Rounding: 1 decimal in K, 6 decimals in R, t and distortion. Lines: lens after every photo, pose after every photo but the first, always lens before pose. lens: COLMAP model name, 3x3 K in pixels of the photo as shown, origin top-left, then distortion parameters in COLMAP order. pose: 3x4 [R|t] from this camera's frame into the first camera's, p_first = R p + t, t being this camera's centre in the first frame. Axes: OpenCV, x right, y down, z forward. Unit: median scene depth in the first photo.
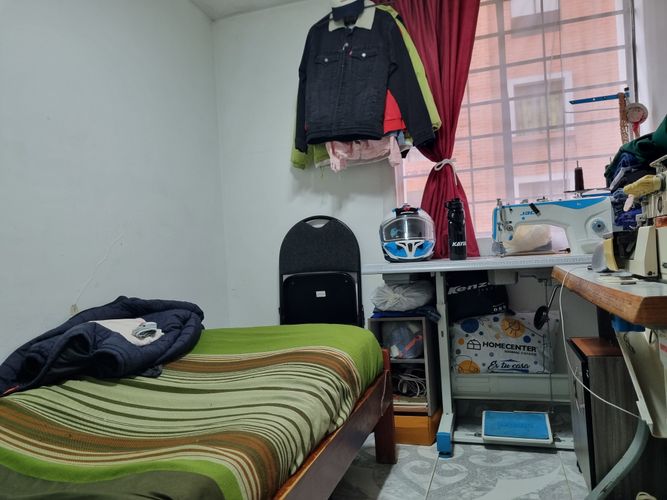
lens RADIAL K [[508.5, 0, 335.6], [0, 508.5, 253.4], [0, 0, 1]] dist [0.048606, -0.035202]
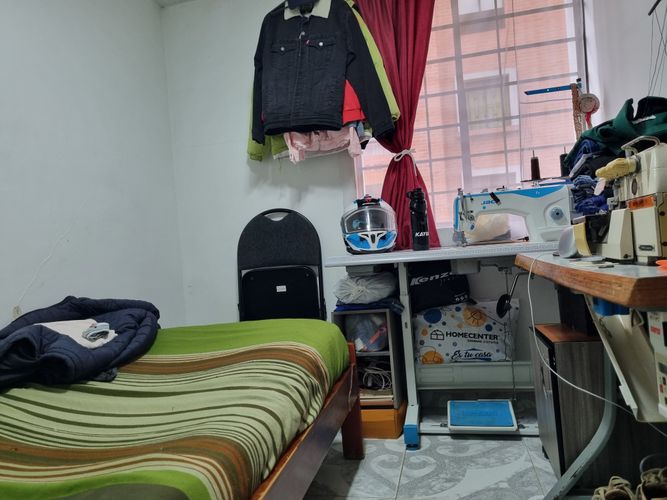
lens RADIAL K [[508.5, 0, 330.4], [0, 508.5, 246.5], [0, 0, 1]] dist [0.048606, -0.035202]
pose [[0.996539, -0.019970, 0.080691, -0.015306], [0.020278, 0.999790, -0.002999, 0.004606], [-0.080614, 0.004625, 0.996735, 0.023307]]
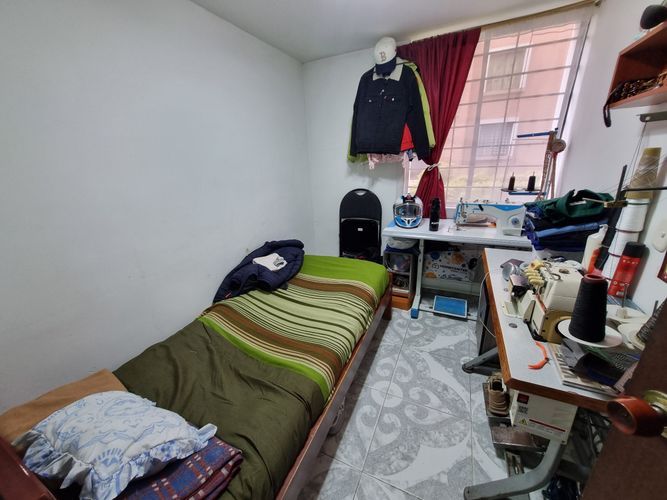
lens RADIAL K [[260.7, 0, 331.9], [0, 260.7, 252.7], [0, 0, 1]] dist [0.001675, -0.000026]
pose [[0.991710, 0.052539, -0.117261, -0.018202], [-0.007616, 0.935018, 0.354517, -0.243080], [0.128267, -0.350686, 0.927668, 0.013197]]
